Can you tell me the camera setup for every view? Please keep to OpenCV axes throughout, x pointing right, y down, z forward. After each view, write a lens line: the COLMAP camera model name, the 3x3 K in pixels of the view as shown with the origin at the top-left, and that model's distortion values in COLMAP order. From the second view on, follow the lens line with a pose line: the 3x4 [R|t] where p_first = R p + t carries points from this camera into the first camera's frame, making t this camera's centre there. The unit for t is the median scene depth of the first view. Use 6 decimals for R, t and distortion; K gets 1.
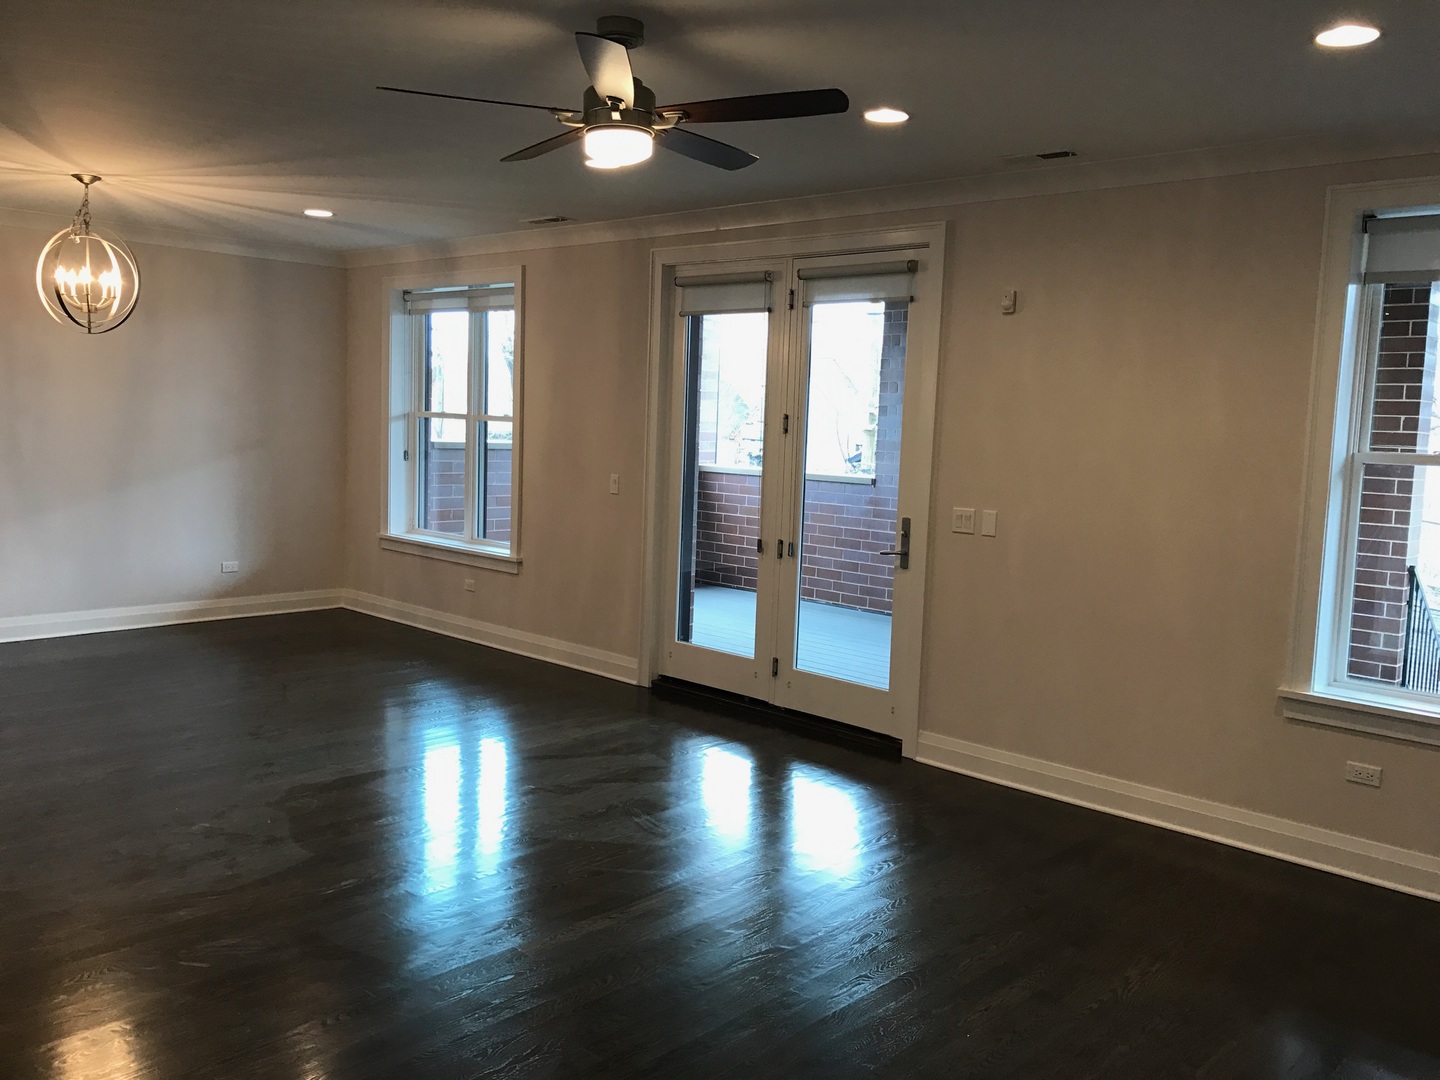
lens RADIAL K [[1174.2, 0, 745.2], [0, 1174.2, 525.4], [0, 0, 1]] dist [0.029158, -0.034634]
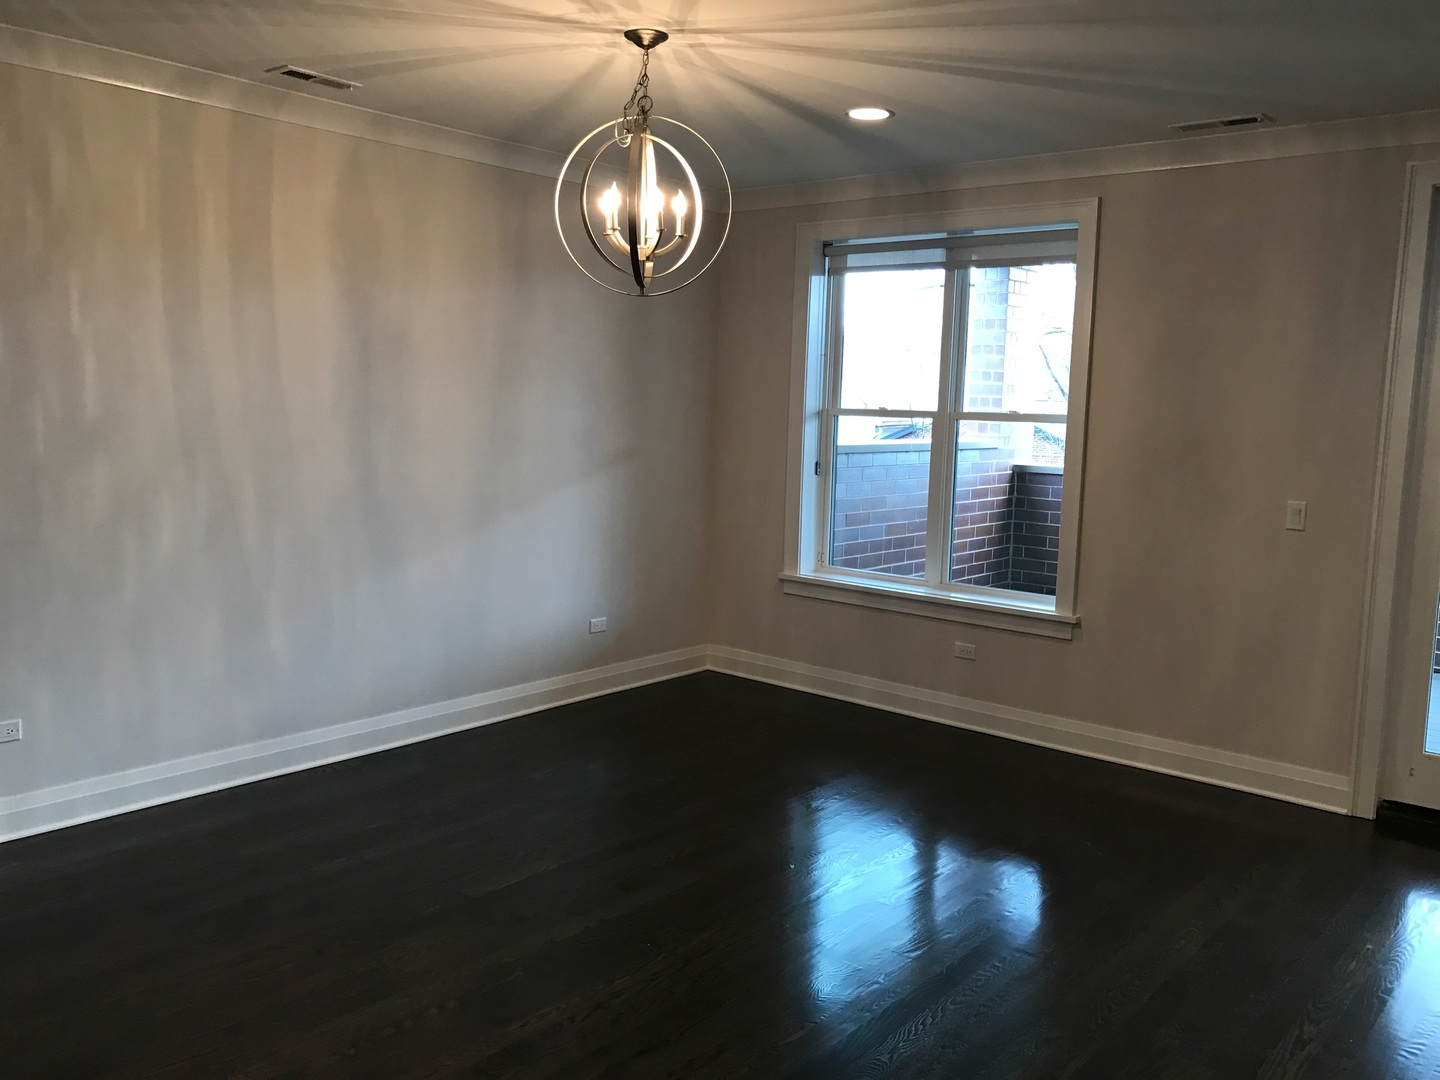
lens RADIAL K [[1174.2, 0, 730.6], [0, 1174.2, 524.7], [0, 0, 1]] dist [0.029158, -0.034634]
pose [[0.999289, -0.012790, 0.035473, -0.481673], [0.012172, 0.999771, 0.017577, -0.048361], [-0.035690, -0.017133, 0.999216, 0.348543]]
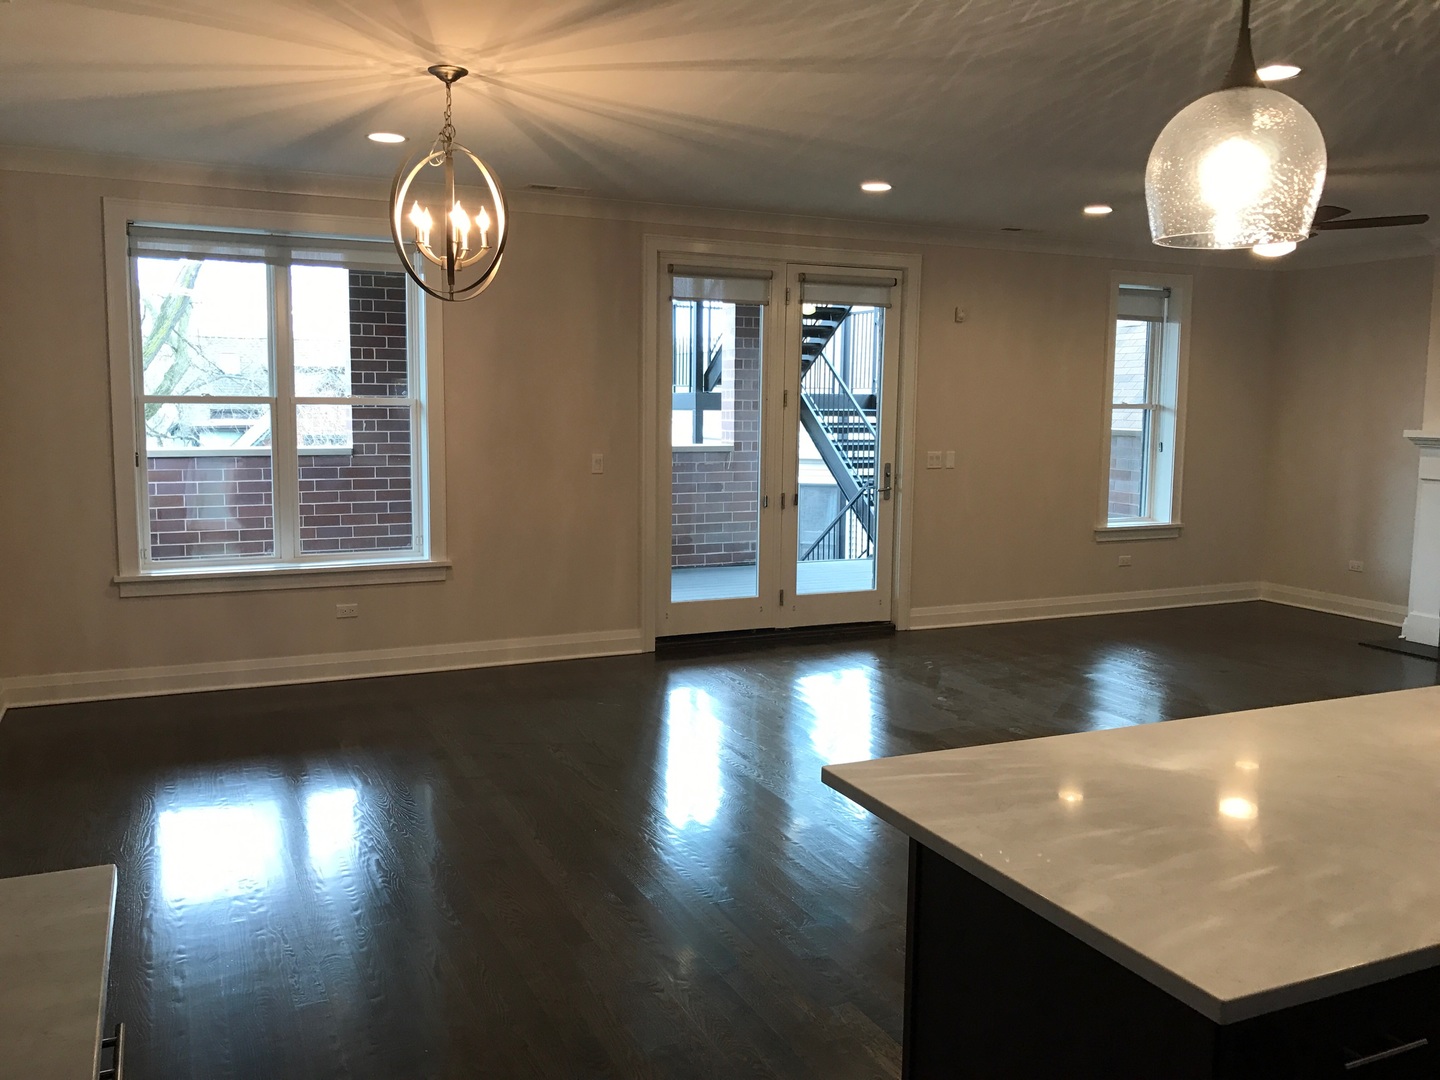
lens RADIAL K [[1174.2, 0, 705.7], [0, 1174.2, 536.5], [0, 0, 1]] dist [0.029158, -0.034634]
pose [[0.391882, -0.139876, 0.909320, -1.038370], [0.089765, 0.989472, 0.113521, -0.082963], [-0.915626, 0.037138, 0.400313, 0.541244]]
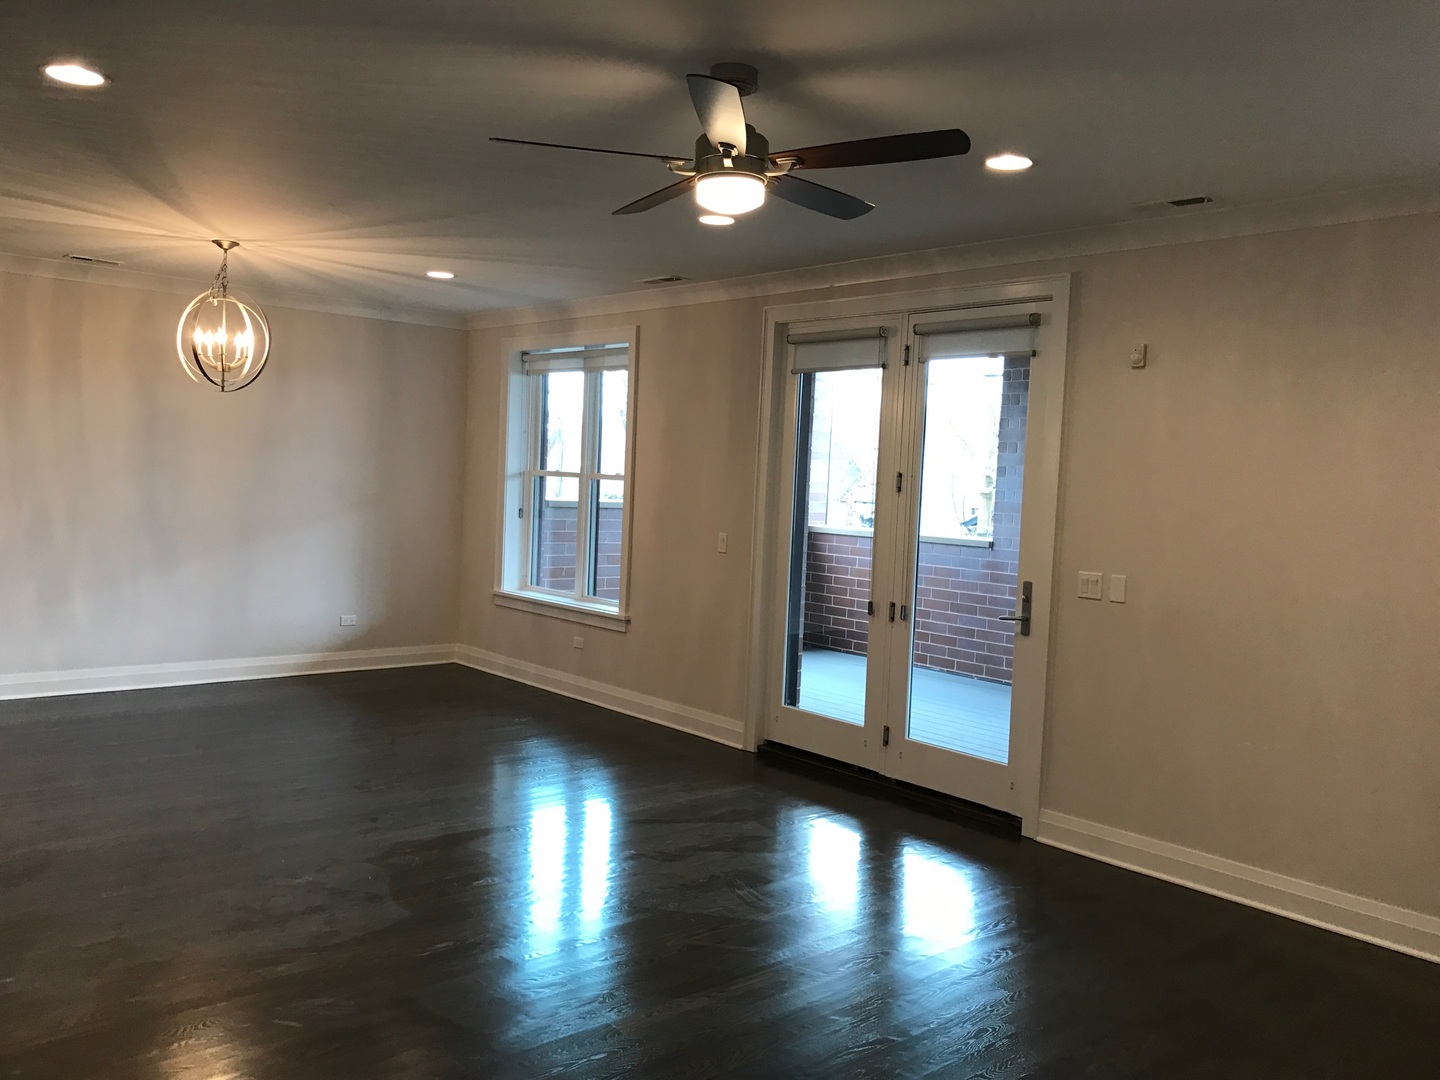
lens RADIAL K [[1174.2, 0, 731.3], [0, 1174.2, 529.7], [0, 0, 1]] dist [0.029158, -0.034634]
pose [[0.994191, 0.011238, -0.107042, 0.000542], [-0.016586, 0.998651, -0.049206, 0.001876], [0.106344, 0.050695, 0.993036, 0.022666]]
